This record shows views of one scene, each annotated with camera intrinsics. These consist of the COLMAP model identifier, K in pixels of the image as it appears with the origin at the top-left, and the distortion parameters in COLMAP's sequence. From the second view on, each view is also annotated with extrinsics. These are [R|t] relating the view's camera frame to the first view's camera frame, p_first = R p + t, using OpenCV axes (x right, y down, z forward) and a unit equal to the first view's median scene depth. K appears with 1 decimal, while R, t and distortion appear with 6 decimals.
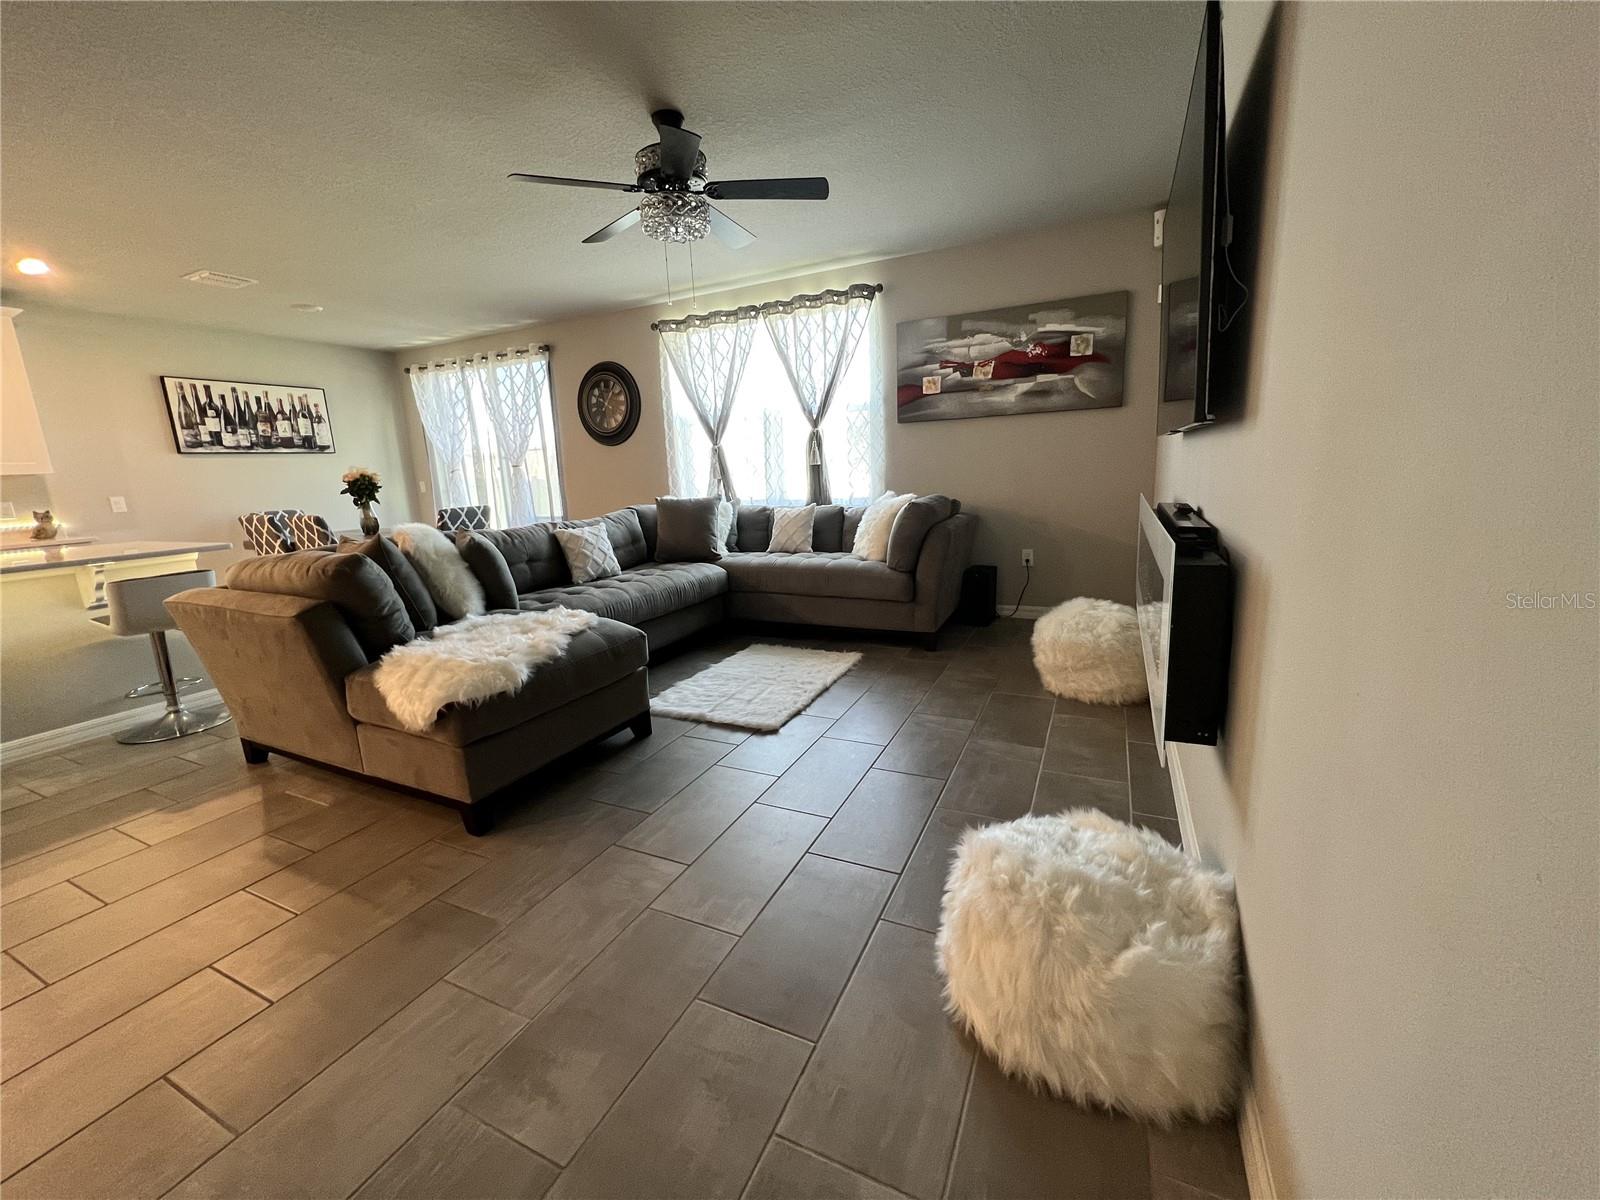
lens RADIAL K [[636.3, 0, 795.5], [0, 636.3, 596.6], [0, 0, 1]] dist [-0.004687, 0.001061]
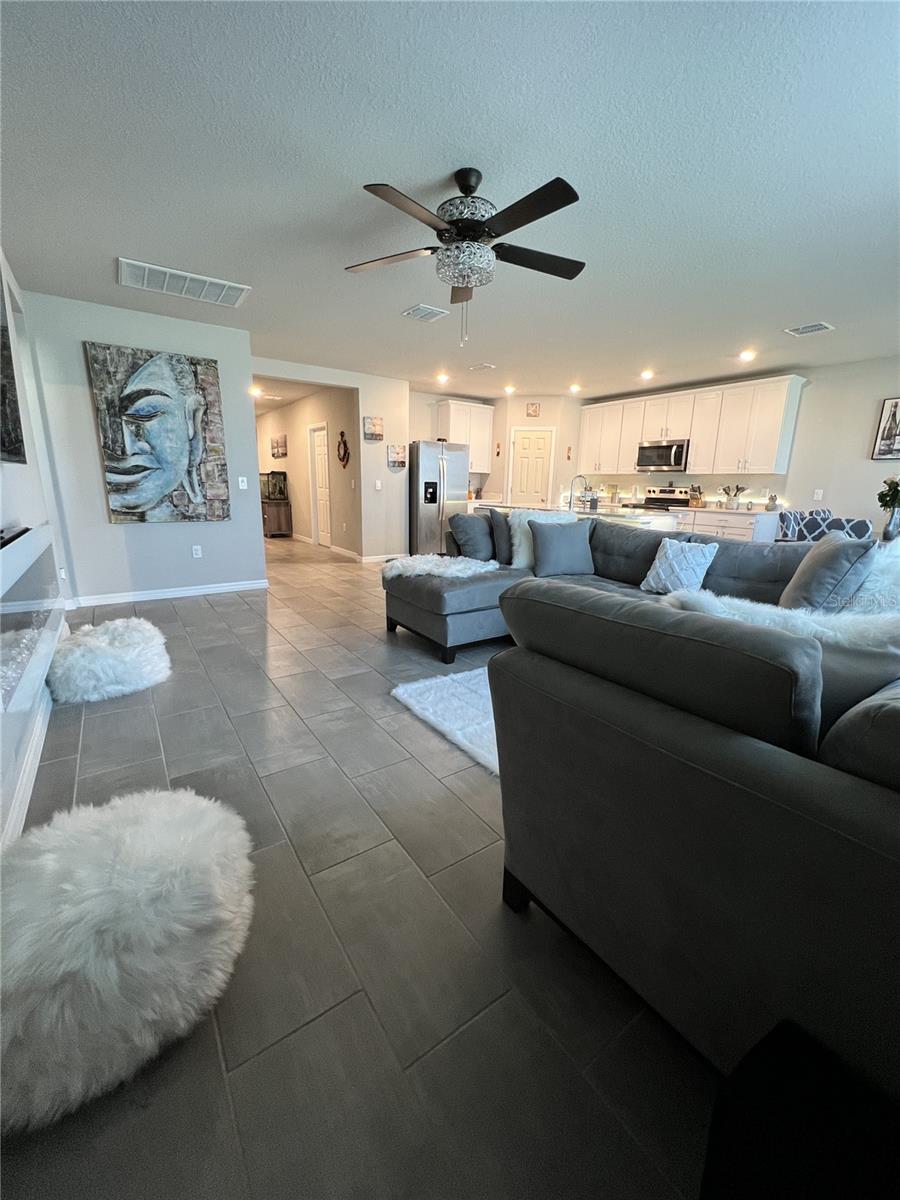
lens RADIAL K [[477.2, 0, 454.0], [0, 477.2, 599.3], [0, 0, 1]] dist [-0.004687, 0.001061]
pose [[-0.488720, 0.242704, -0.838002, 0.391012], [-0.171031, 0.915236, 0.364817, -0.195668], [0.855512, 0.321617, -0.405784, 0.854842]]
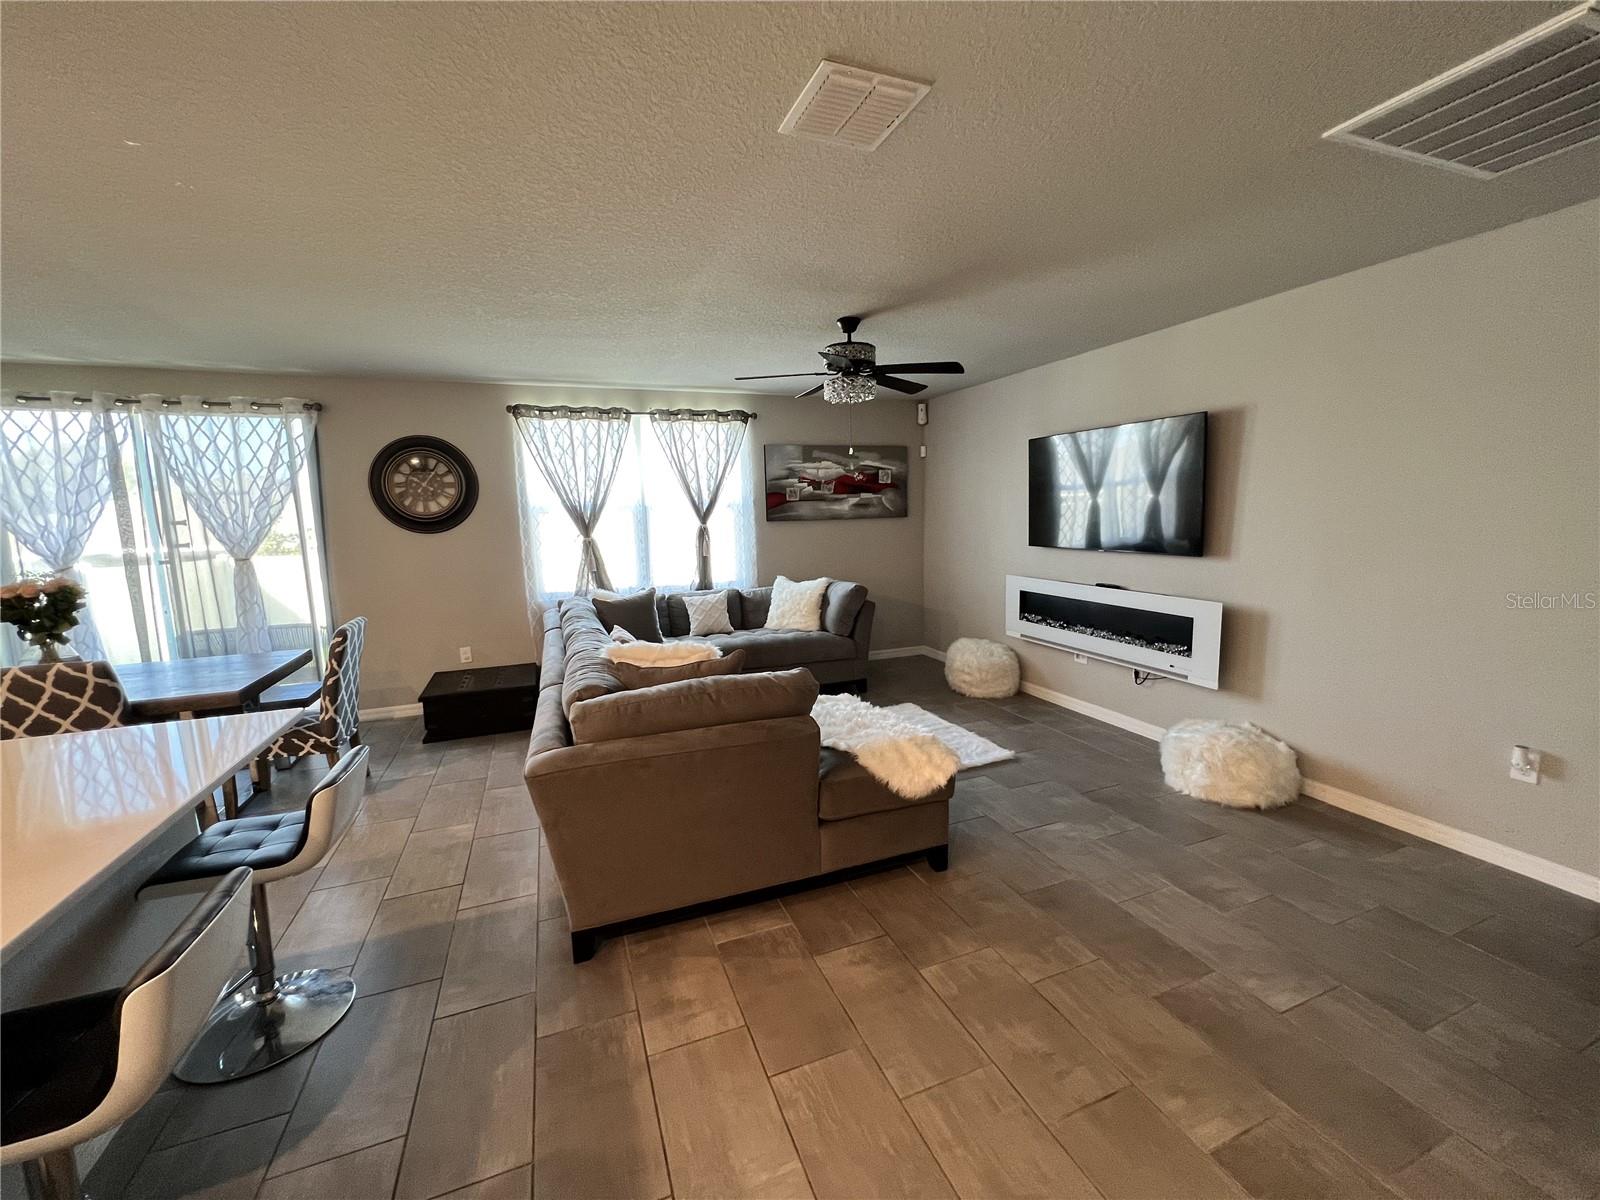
lens RADIAL K [[636.3, 0, 794.2], [0, 636.3, 600.0], [0, 0, 1]] dist [-0.004687, 0.001061]
pose [[0.686811, -0.073784, 0.723081, -0.709725], [0.139156, 0.989780, -0.031178, -0.073219], [-0.713390, 0.122034, 0.690059, 0.117882]]
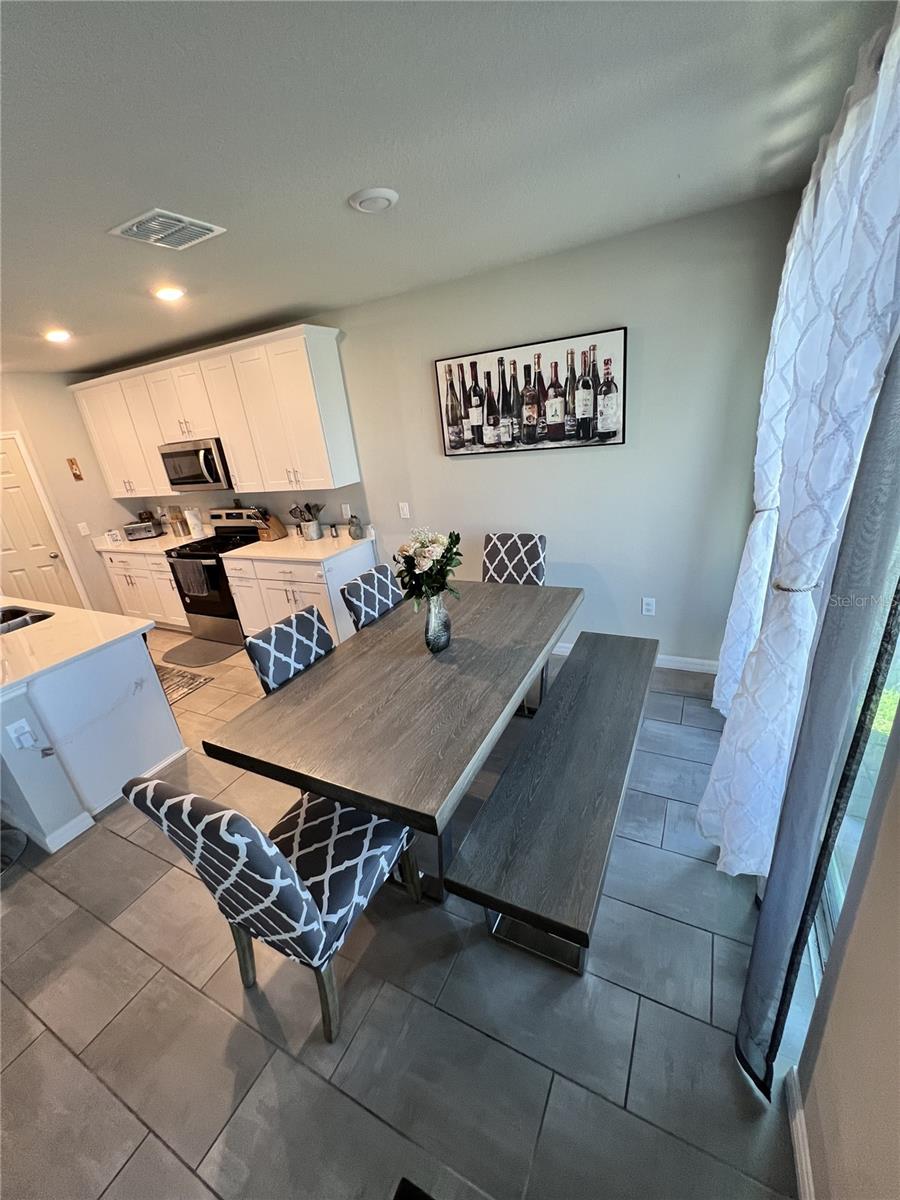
lens RADIAL K [[477.2, 0, 455.1], [0, 477.2, 597.7], [0, 0, 1]] dist [-0.004687, 0.001061]
pose [[-0.019821, 0.409552, -0.912071, -0.348268], [-0.089887, 0.907826, 0.409600, -0.359571], [0.995755, 0.090102, 0.018819, 1.154805]]
